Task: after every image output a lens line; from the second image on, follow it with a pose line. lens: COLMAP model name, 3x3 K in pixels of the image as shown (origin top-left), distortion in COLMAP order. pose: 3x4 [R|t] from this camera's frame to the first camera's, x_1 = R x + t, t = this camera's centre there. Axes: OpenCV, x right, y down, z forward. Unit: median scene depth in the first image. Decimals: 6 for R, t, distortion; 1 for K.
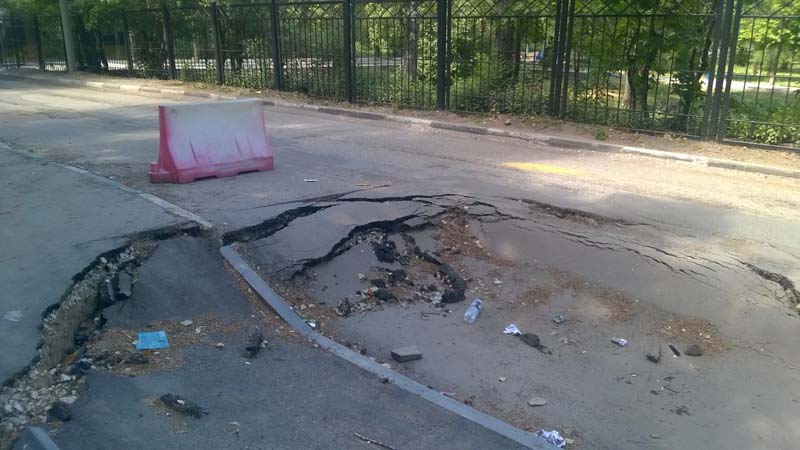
lens RADIAL K [[611.0, 0, 400.0], [0, 611.0, 225.0], [0, 0, 1]] dist [0.065982, -0.170249]
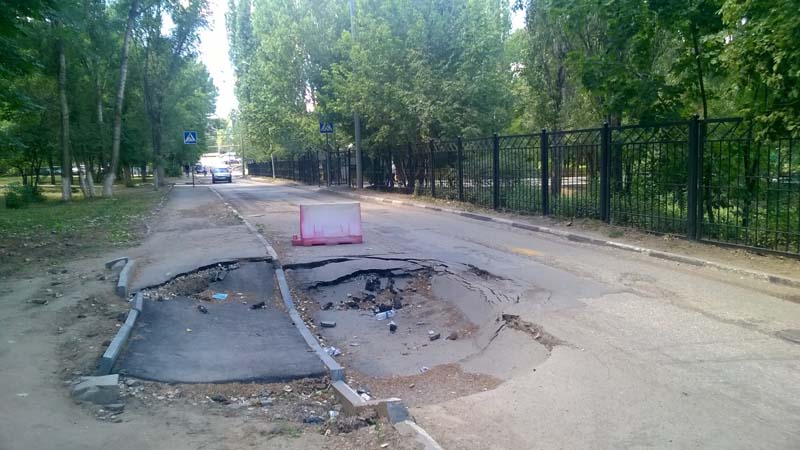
lens RADIAL K [[611.0, 0, 400.0], [0, 611.0, 225.0], [0, 0, 1]] dist [0.065982, -0.170249]
pose [[0.860301, 0.025672, -0.509140, 0.949410], [-0.120196, 0.980789, -0.153643, 0.135704], [0.495415, 0.193376, 0.846859, -0.487390]]
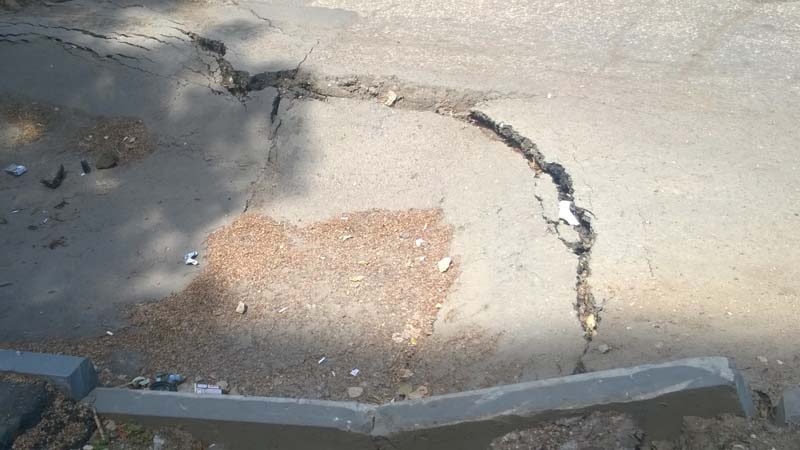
lens RADIAL K [[929.3, 0, 400.0], [0, 929.3, 225.0], [0, 0, 1]] dist [0.021282, 0.003055]
pose [[0.910716, -0.225234, 0.346216, 0.302596], [0.146310, 0.959799, 0.239539, 0.045470], [-0.386251, -0.167497, 0.907059, -0.135791]]
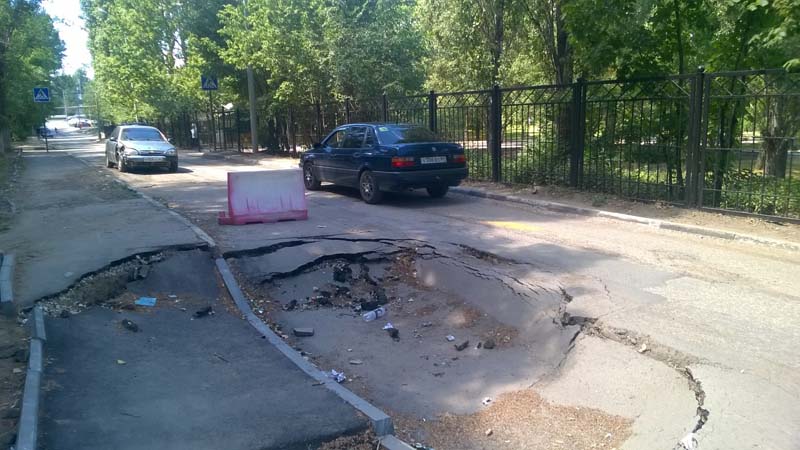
lens RADIAL K [[611.0, 0, 400.0], [0, 611.0, 225.0], [0, 0, 1]] dist [0.065982, -0.170249]
pose [[0.947976, 0.029225, -0.316996, 0.548051], [-0.070061, 0.990515, -0.118199, 0.088459], [0.310535, 0.134259, 0.941033, -0.286898]]
